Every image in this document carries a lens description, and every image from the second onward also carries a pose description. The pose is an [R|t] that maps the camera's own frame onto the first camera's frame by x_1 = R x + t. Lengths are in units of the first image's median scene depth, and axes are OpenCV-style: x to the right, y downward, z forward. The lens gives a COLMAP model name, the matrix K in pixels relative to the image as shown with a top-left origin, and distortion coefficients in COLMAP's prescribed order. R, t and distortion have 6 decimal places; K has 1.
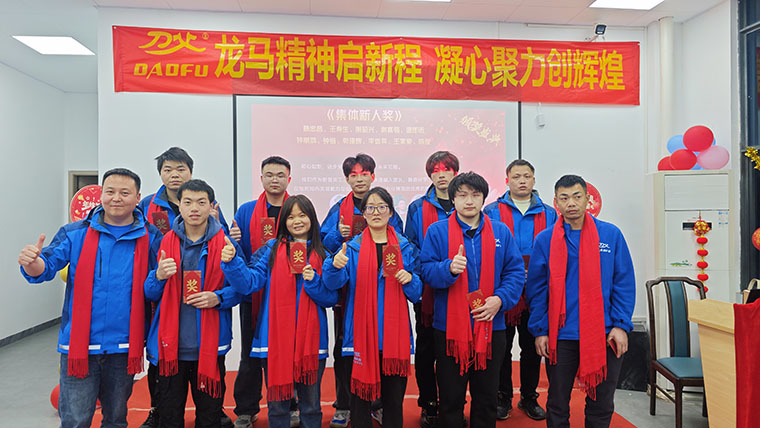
lens RADIAL K [[498.2, 0, 378.1], [0, 498.2, 210.0], [0, 0, 1]] dist [0.027686, -0.036889]
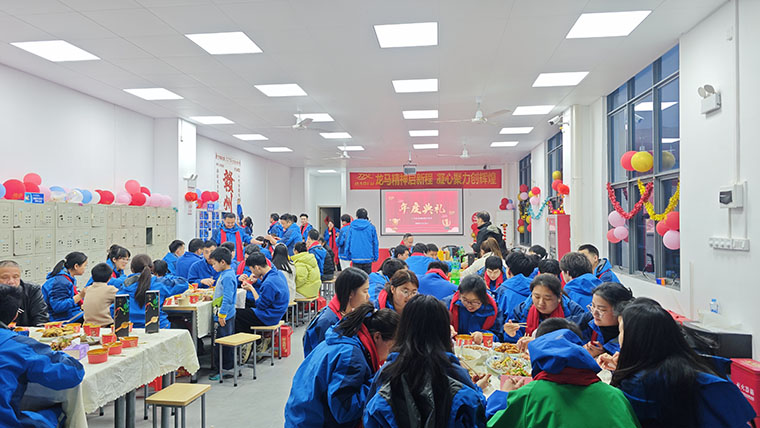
lens RADIAL K [[498.2, 0, 378.2], [0, 498.2, 212.9], [0, 0, 1]] dist [0.027686, -0.036889]
pose [[0.972316, -0.006975, -0.233564, 0.536048], [0.007985, 0.999962, 0.003380, -0.071072], [0.233532, -0.005152, 0.972335, -2.511148]]
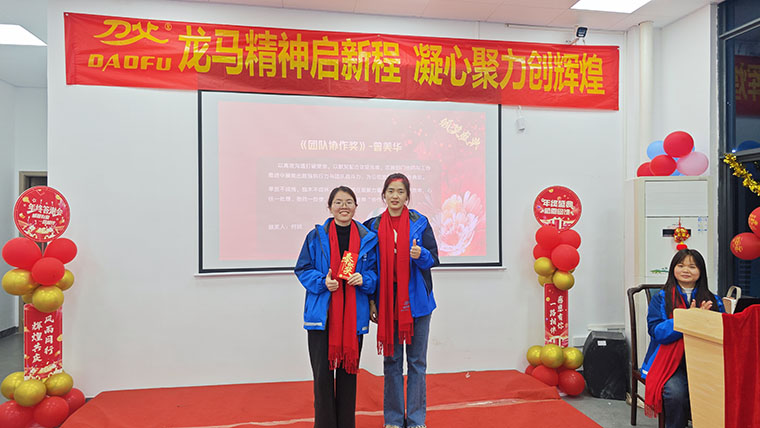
lens RADIAL K [[498.2, 0, 383.9], [0, 498.2, 217.1], [0, 0, 1]] dist [0.027686, -0.036889]
pose [[0.997849, 0.004622, 0.065396, -0.004852], [-0.004853, 0.999983, 0.003375, 0.000399], [-0.065379, -0.003685, 0.997854, 0.045358]]
